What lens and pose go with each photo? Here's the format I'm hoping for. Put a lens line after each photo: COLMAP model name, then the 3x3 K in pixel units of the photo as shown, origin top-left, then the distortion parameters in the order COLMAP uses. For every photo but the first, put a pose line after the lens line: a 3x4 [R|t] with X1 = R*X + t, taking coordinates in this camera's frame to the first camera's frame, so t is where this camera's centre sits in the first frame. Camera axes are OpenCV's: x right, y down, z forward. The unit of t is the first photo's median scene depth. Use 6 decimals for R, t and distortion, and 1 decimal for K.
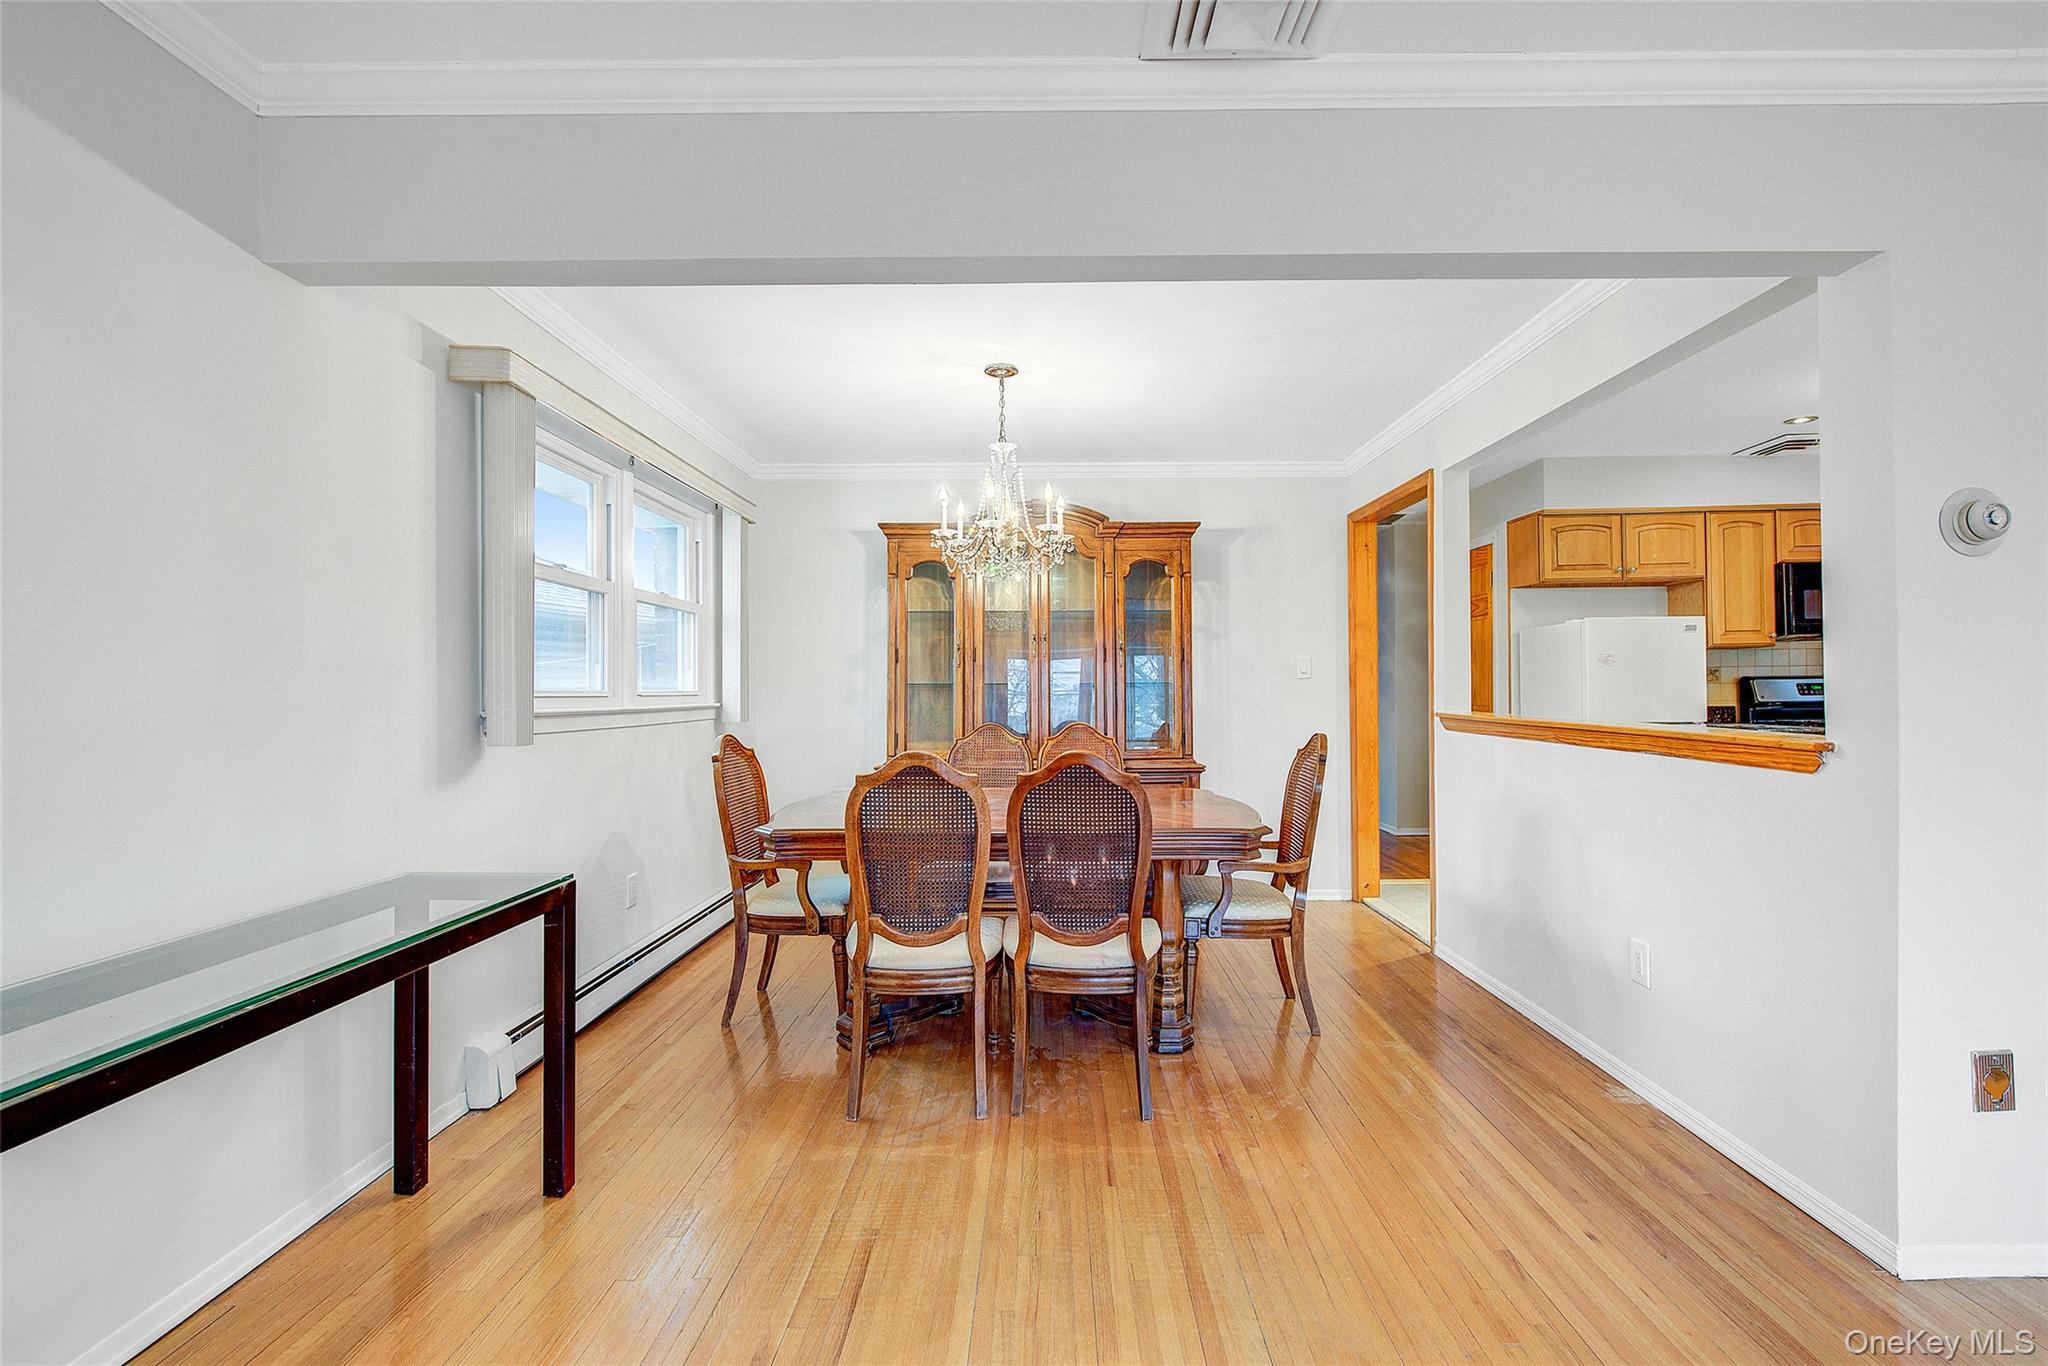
lens RADIAL K [[902.6, 0, 1024.0], [0, 902.6, 683.0], [0, 0, 1]] dist [0.025349, -0.000076]
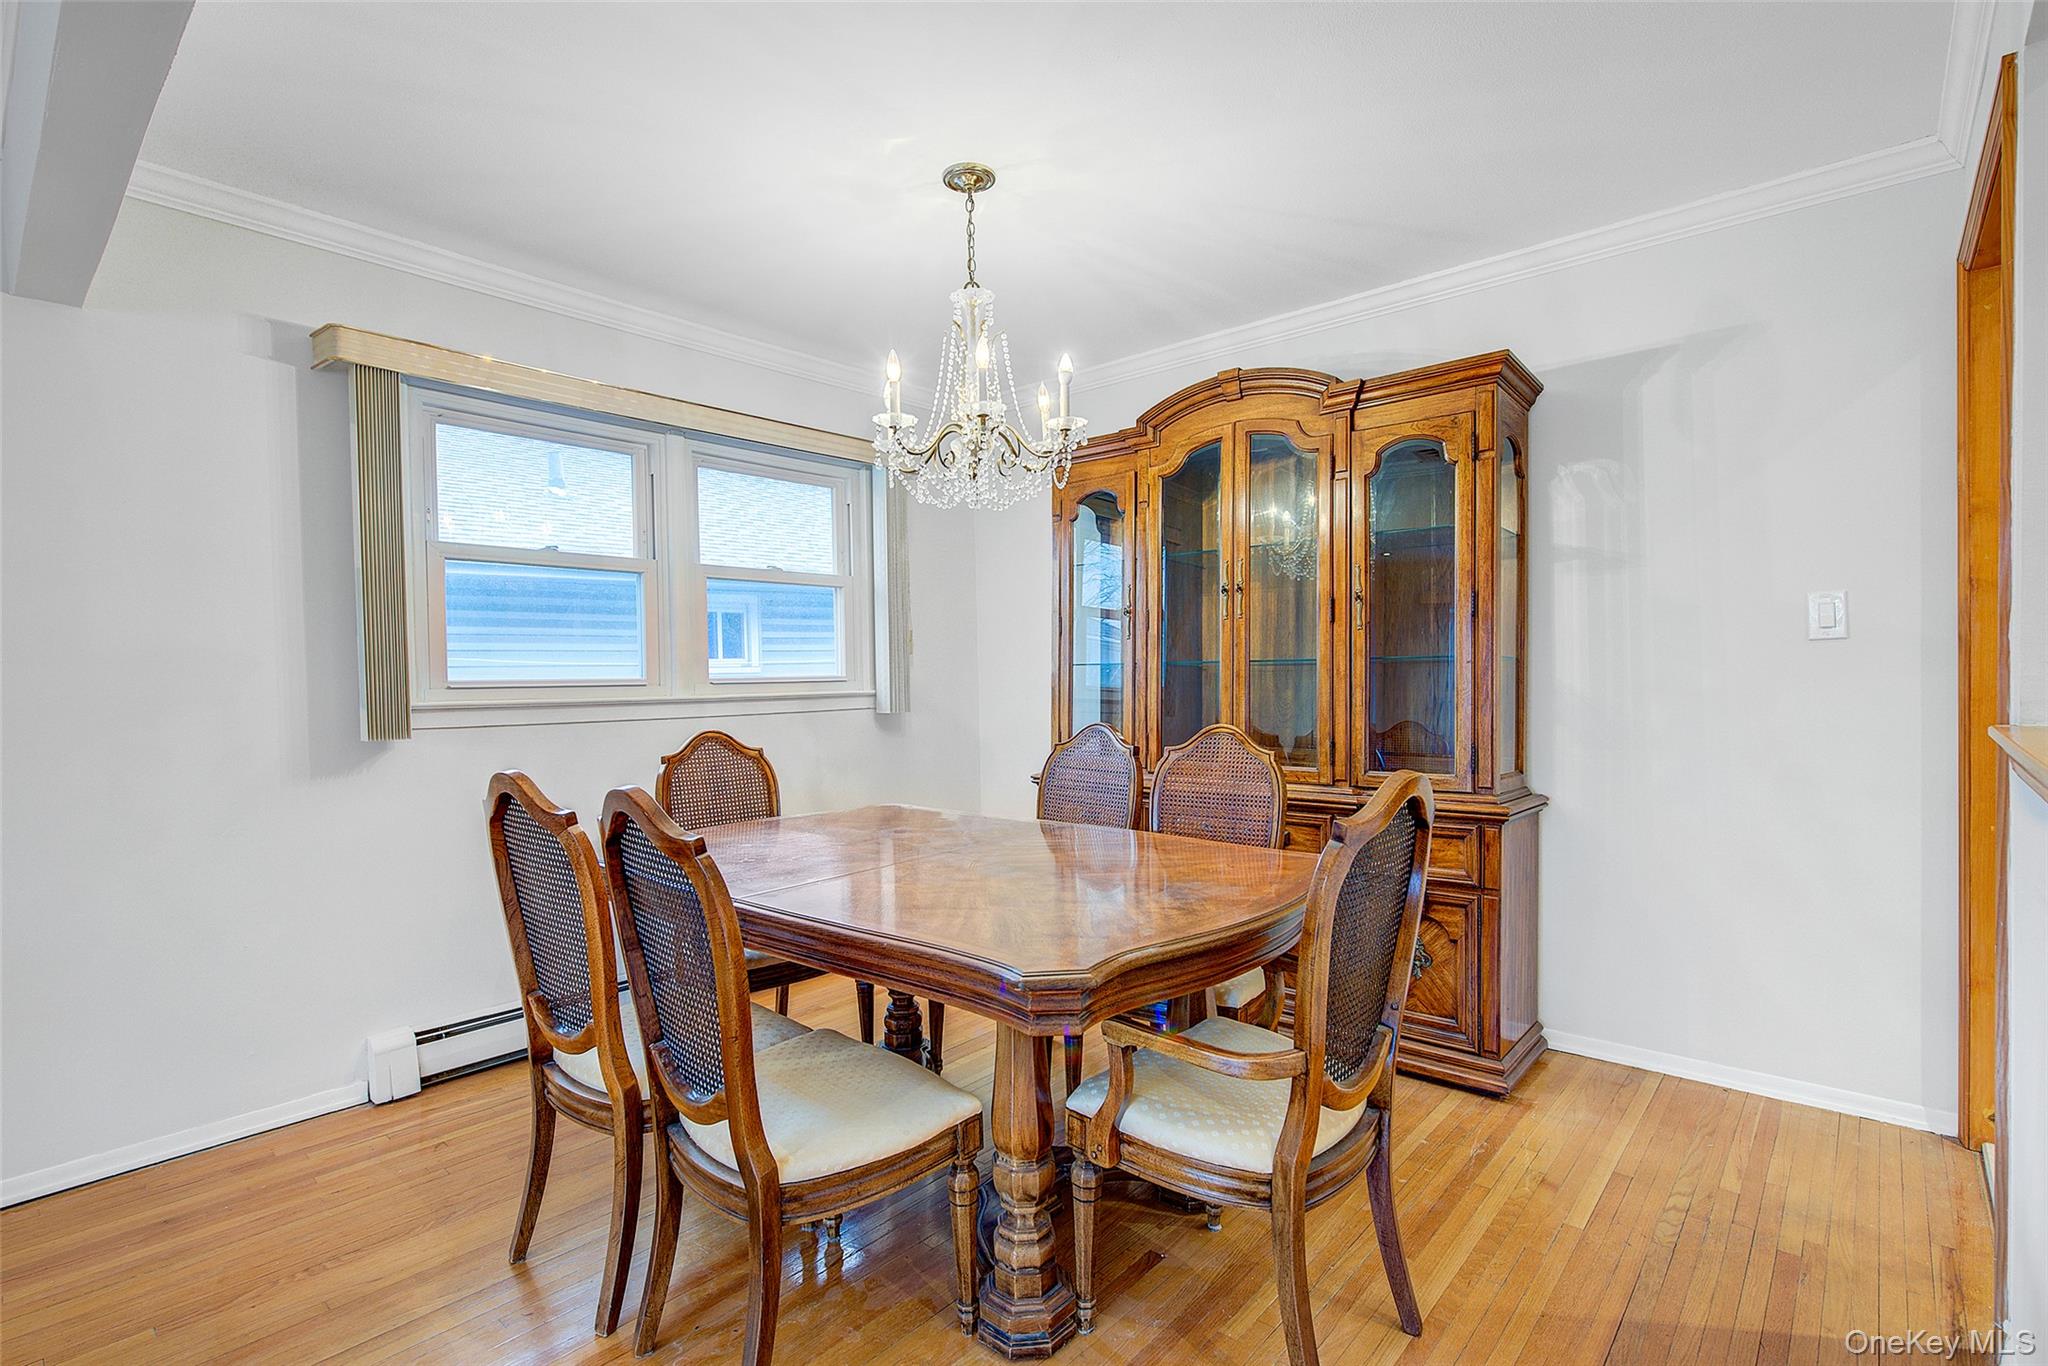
lens RADIAL K [[975.4, 0, 1012.8], [0, 975.4, 690.1], [0, 0, 1]] dist [0.016669, 0.000108]
pose [[0.755236, 0.004903, -0.655435, 0.553169], [0.018754, 0.999401, 0.029087, -0.002494], [0.655185, -0.034259, 0.754691, 0.581901]]
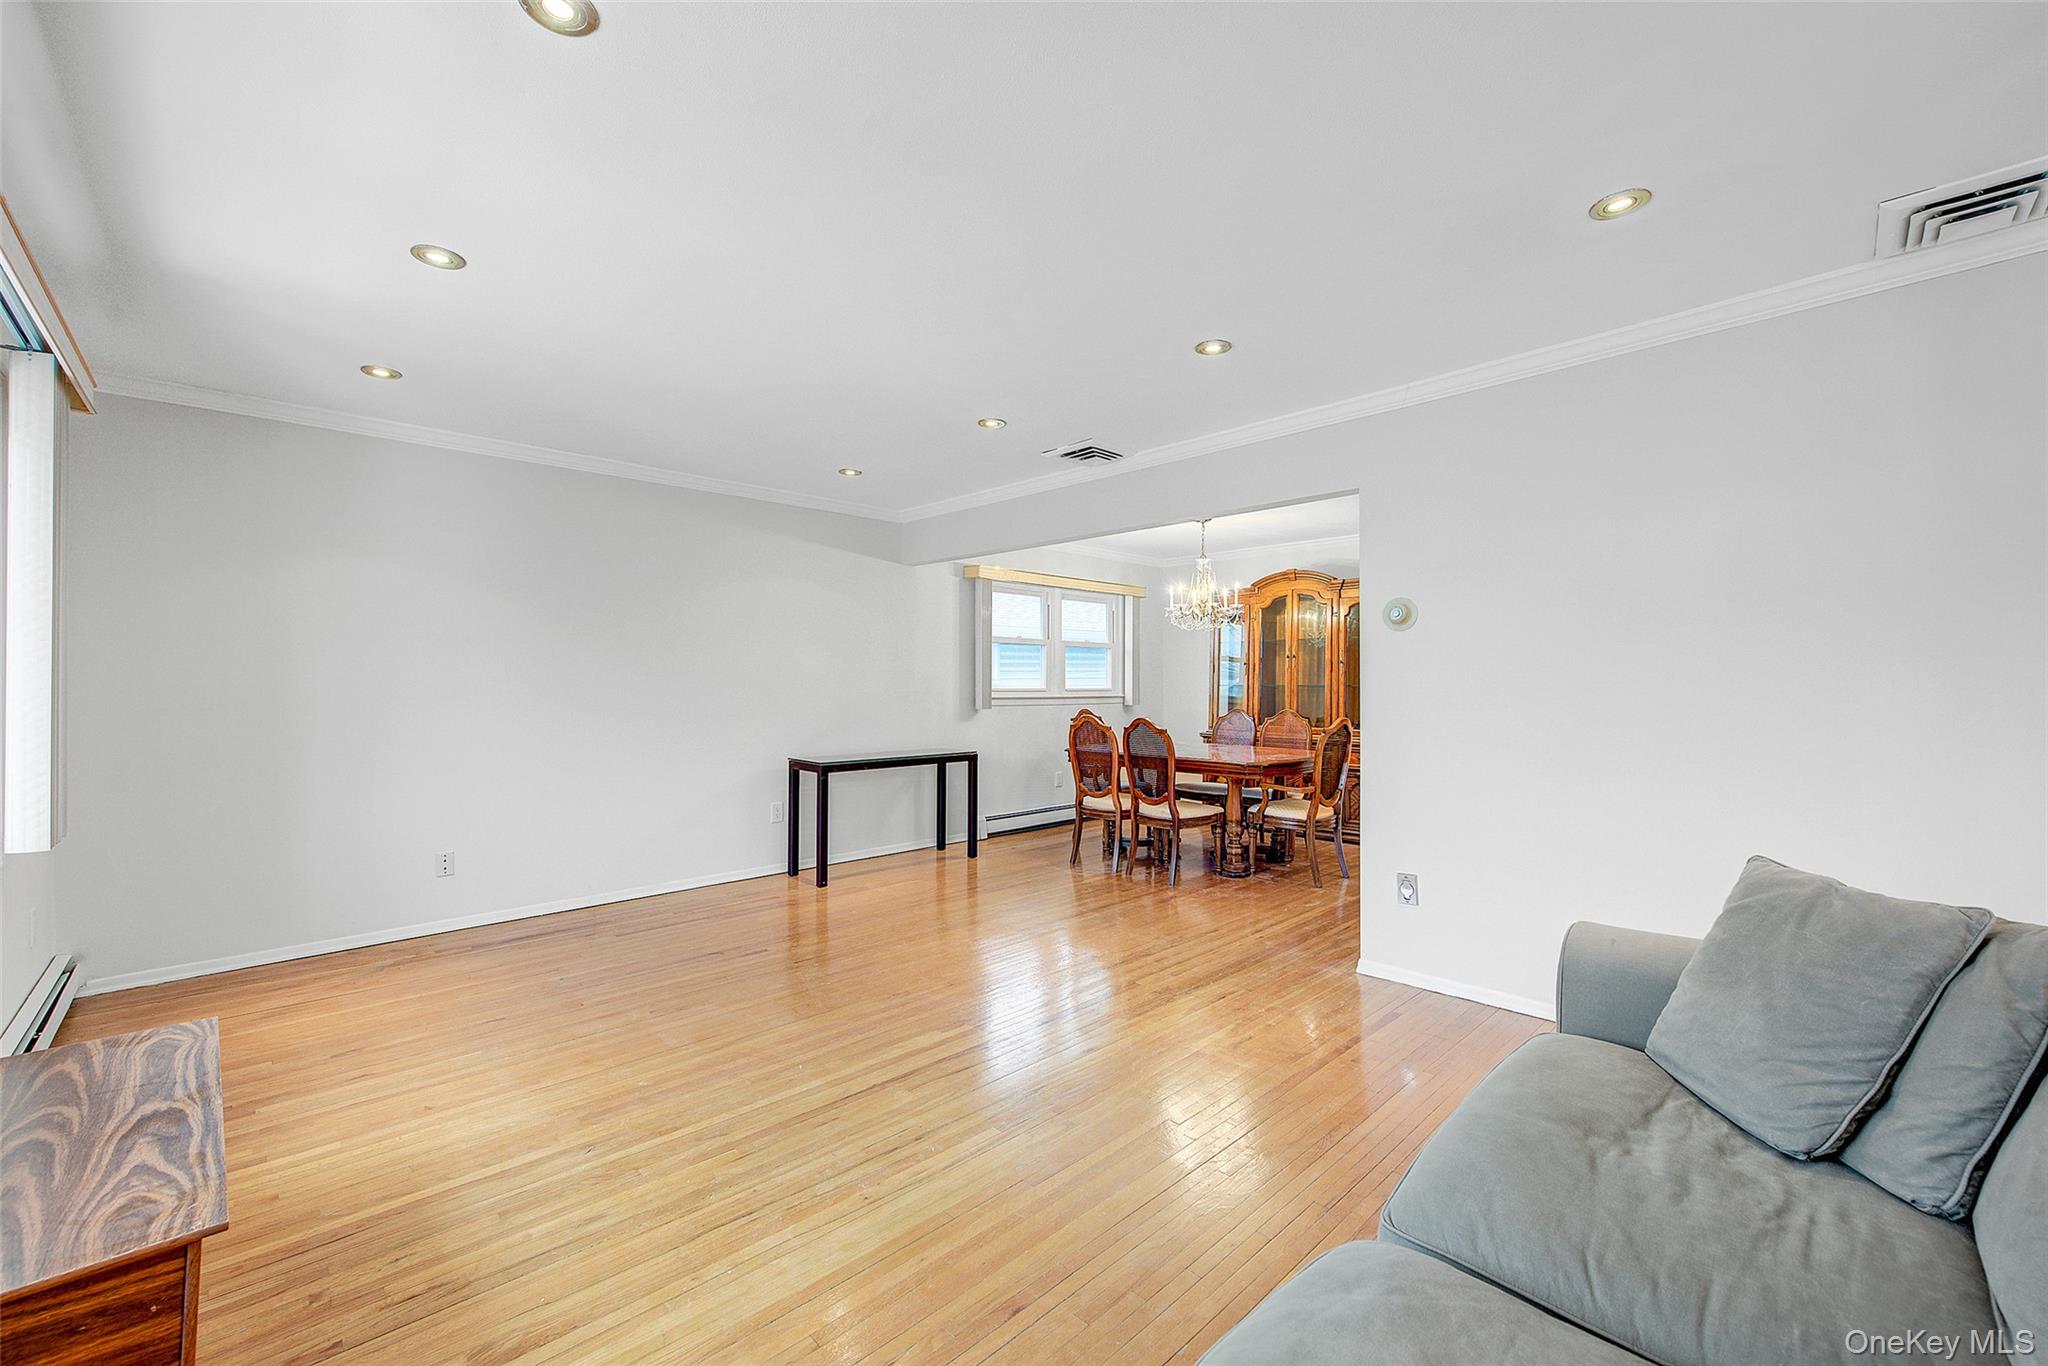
lens RADIAL K [[848.1, 0, 1019.7], [0, 848.1, 677.1], [0, 0, 1]] dist [-0.000003, 0.000001]
pose [[0.711749, 0.002437, -0.702430, 1.132634], [0.001737, 0.999985, 0.005229, -0.035254], [0.702432, -0.004942, 0.711734, -0.620151]]
